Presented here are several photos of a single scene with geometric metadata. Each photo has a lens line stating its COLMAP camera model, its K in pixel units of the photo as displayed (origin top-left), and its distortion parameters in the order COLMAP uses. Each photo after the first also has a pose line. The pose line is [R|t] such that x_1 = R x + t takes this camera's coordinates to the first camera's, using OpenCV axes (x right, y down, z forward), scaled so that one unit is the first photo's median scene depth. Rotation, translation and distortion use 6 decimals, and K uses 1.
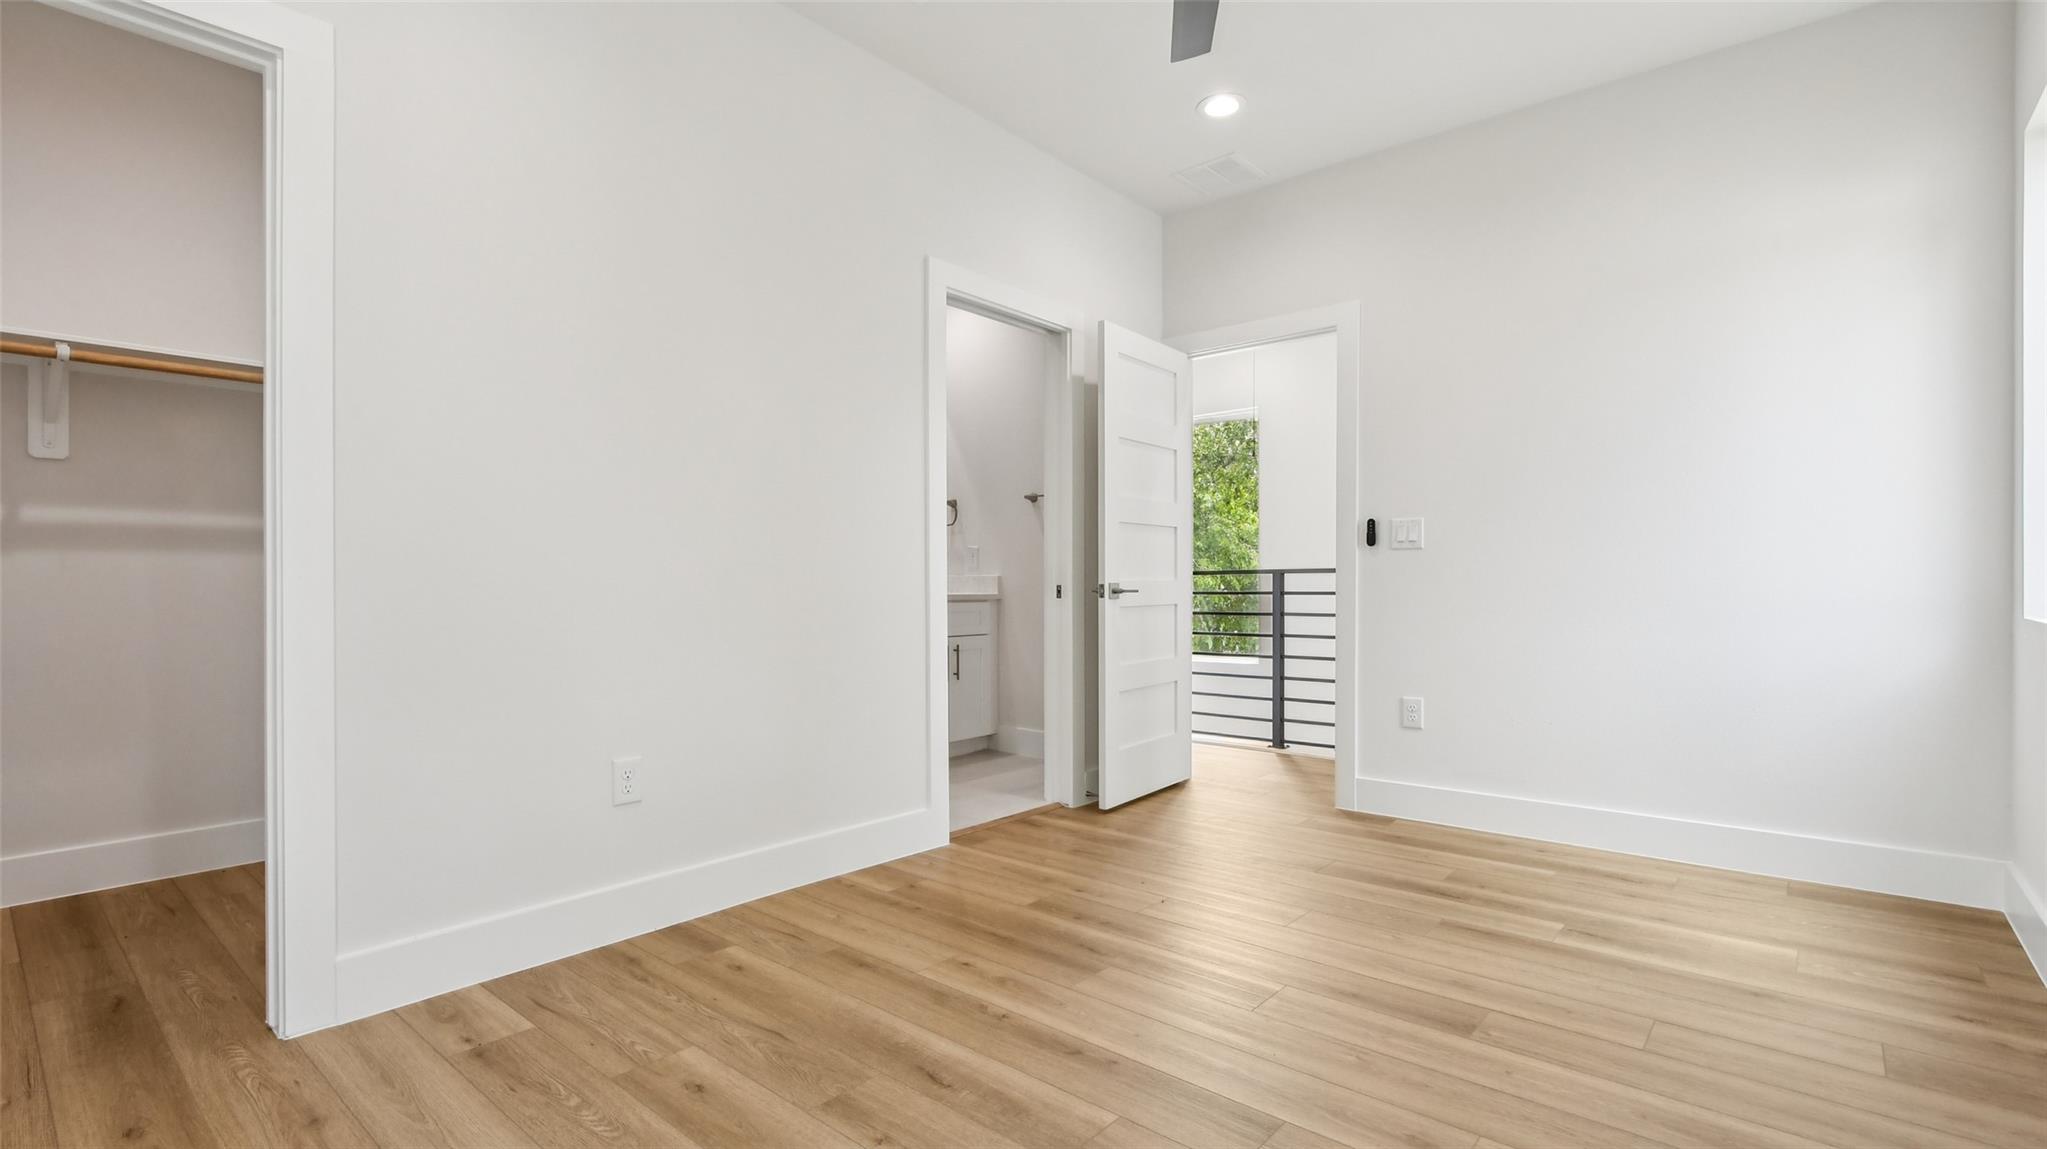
lens RADIAL K [[931.0, 0, 1023.8], [0, 931.0, 596.5], [0, 0, 1]] dist [-0.001280, -0.000343]
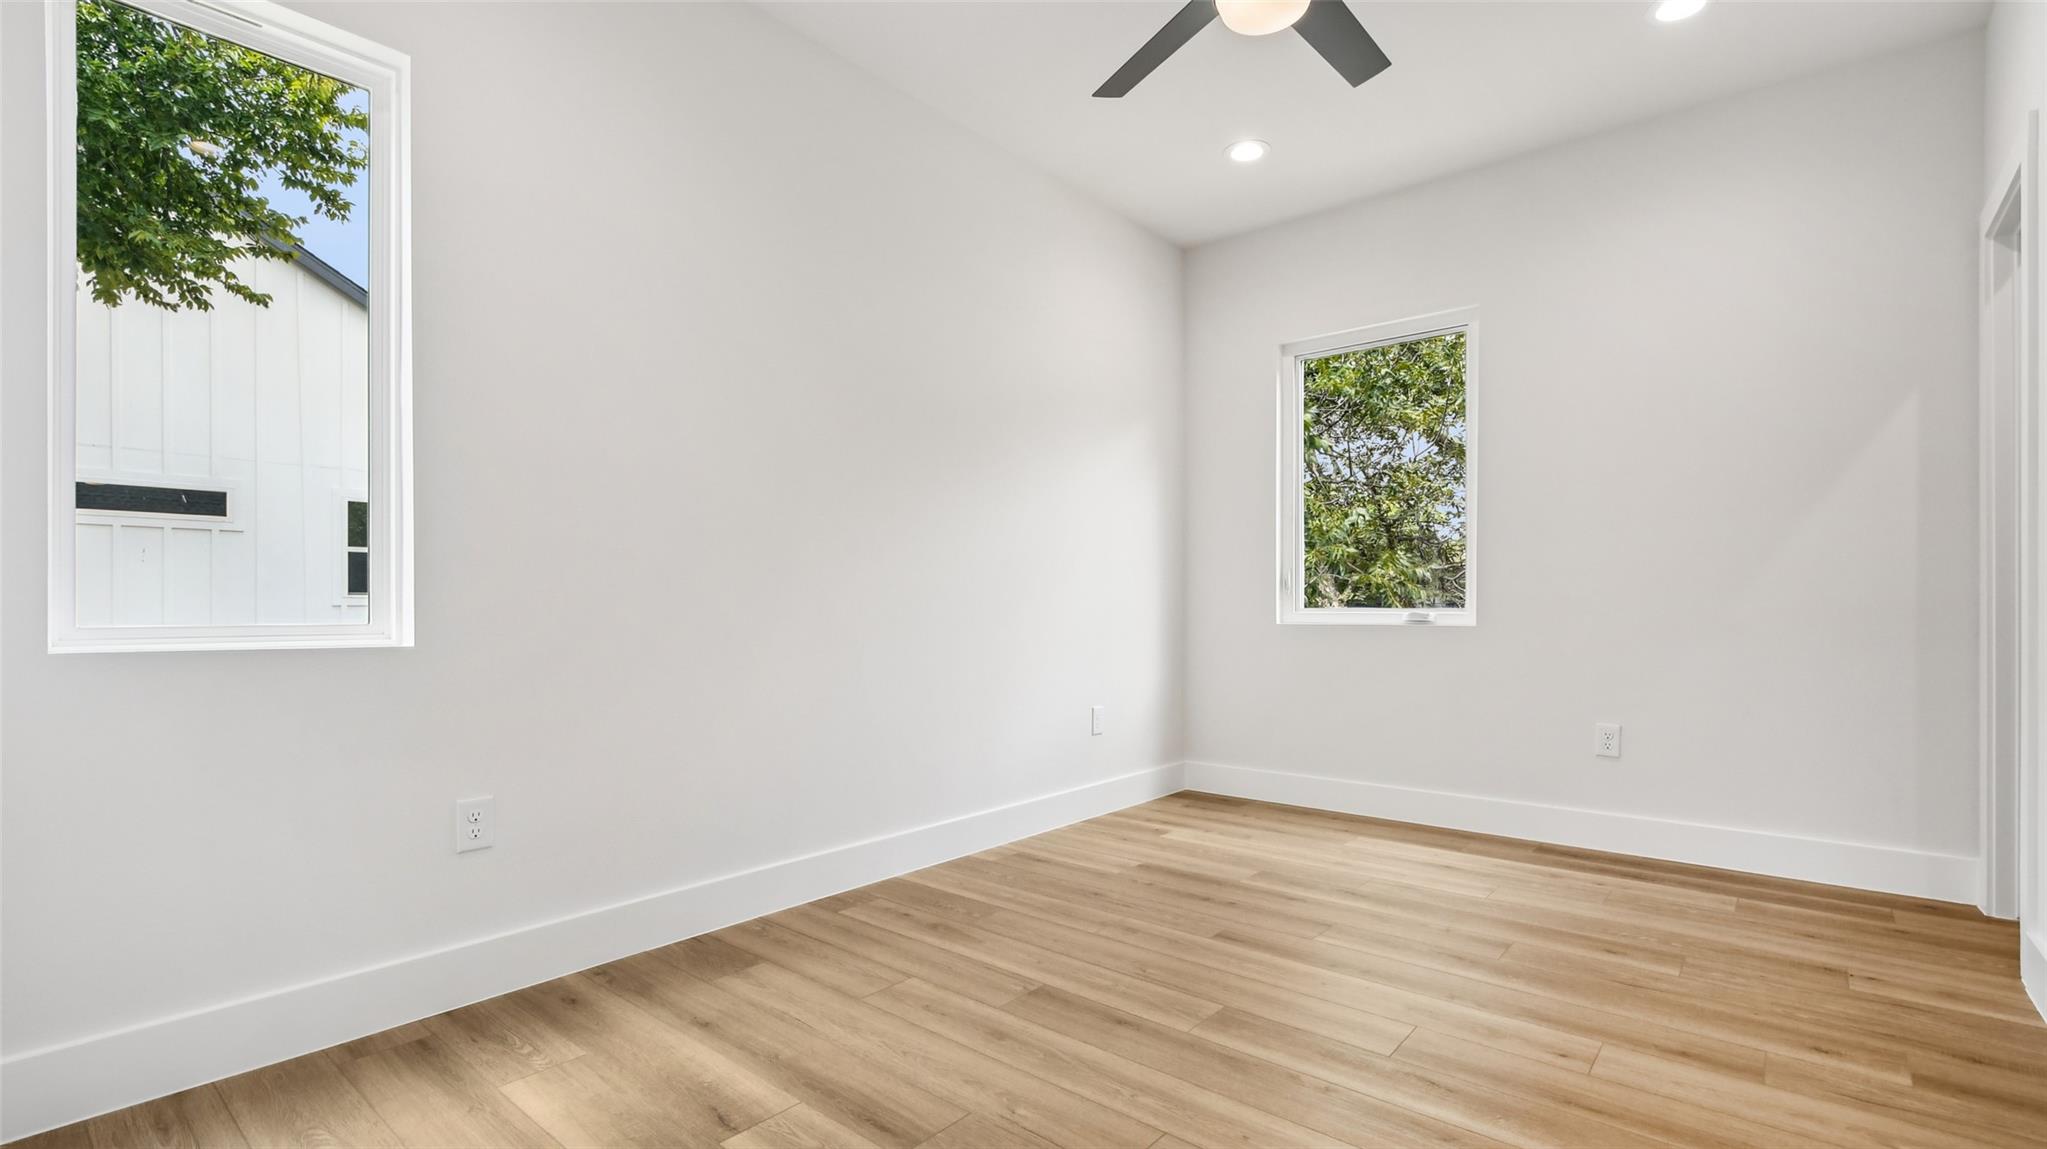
lens RADIAL K [[931.0, 0, 1023.8], [0, 931.0, 596.5], [0, 0, 1]] dist [-0.001280, -0.000343]
pose [[-0.999997, 0.000664, -0.002364, 0.446705], [0.000652, 0.999986, 0.005285, -0.023796], [0.002367, 0.005283, -0.999983, 1.927069]]
